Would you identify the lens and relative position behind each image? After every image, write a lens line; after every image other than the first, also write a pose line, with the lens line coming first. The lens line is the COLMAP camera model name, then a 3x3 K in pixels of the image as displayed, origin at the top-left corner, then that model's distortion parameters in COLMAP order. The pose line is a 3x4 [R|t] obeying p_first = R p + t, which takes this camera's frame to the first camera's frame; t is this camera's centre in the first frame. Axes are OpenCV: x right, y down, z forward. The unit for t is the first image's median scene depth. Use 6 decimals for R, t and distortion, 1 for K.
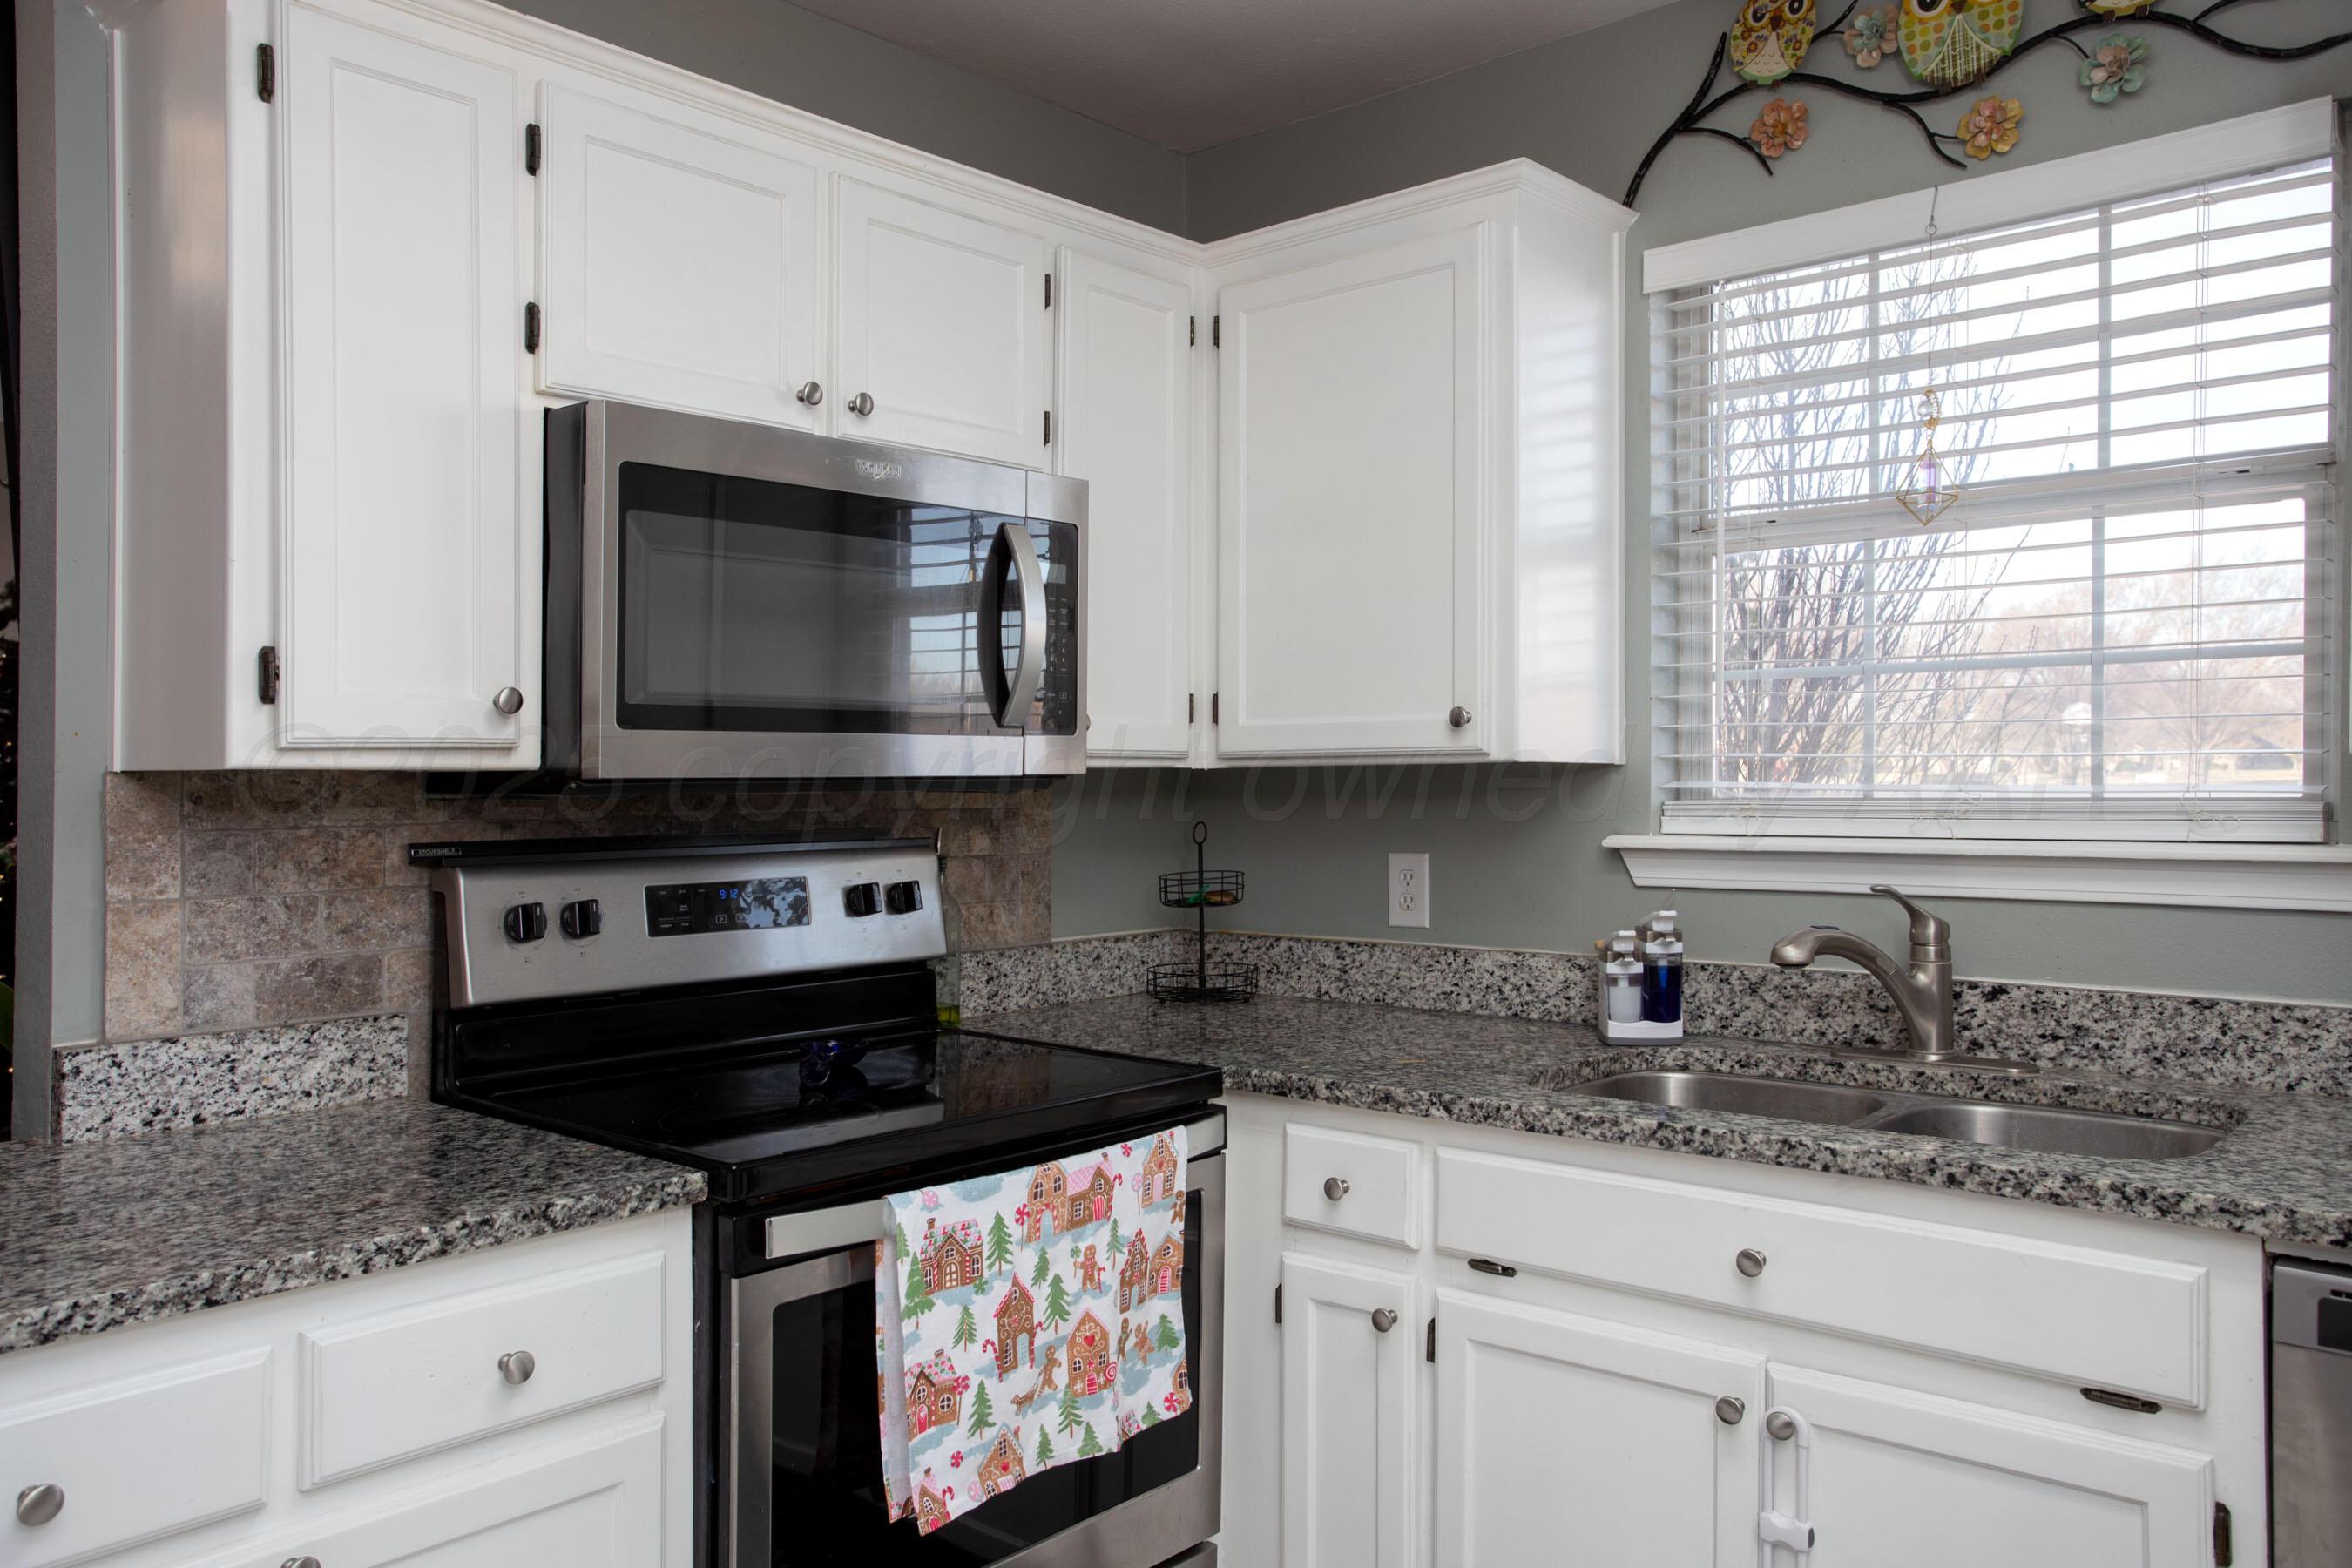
lens RADIAL K [[1727.9, 0, 1222.7], [0, 1727.9, 763.9], [0, 0, 1]] dist [-0.009675, 0.028656]
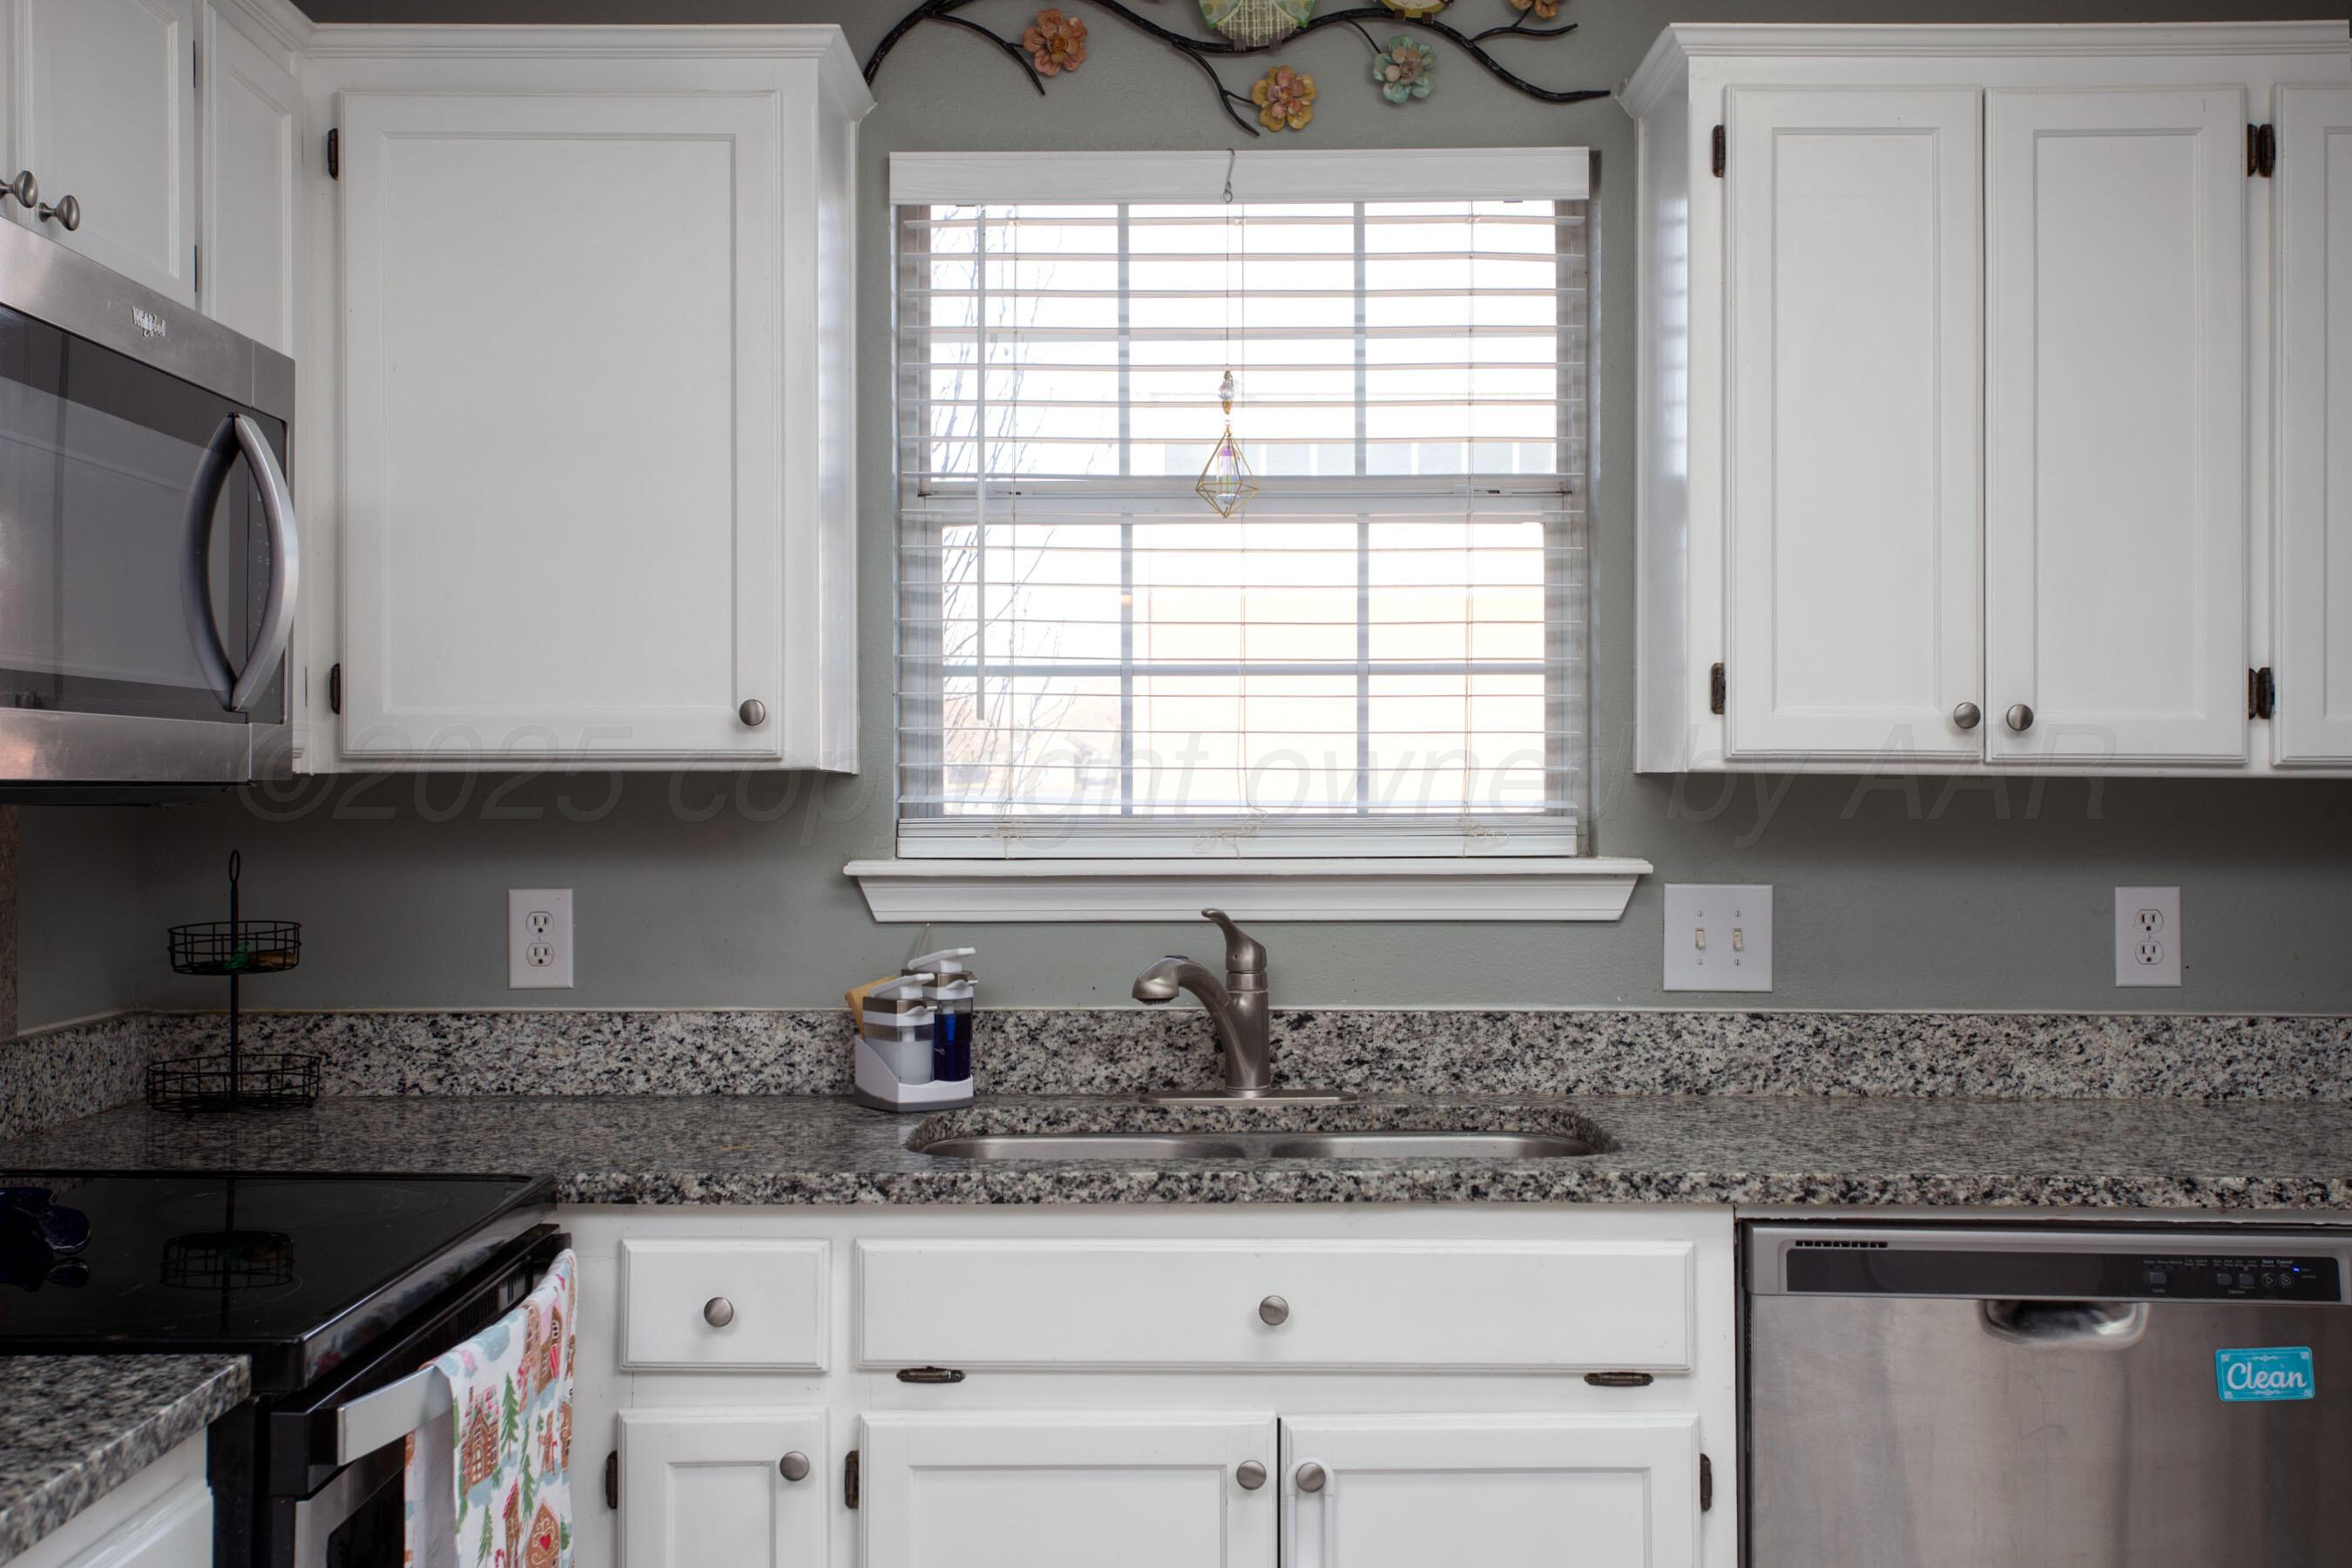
lens RADIAL K [[2514.4, 0, 1144.5], [0, 2514.4, 754.1], [0, 0, 1]] dist [0.036051, 0.000000]
pose [[0.767569, 0.015869, 0.640769, -0.510383], [-0.011094, 0.999873, -0.011473, 0.003912], [-0.640870, 0.001698, 0.767648, -0.001524]]
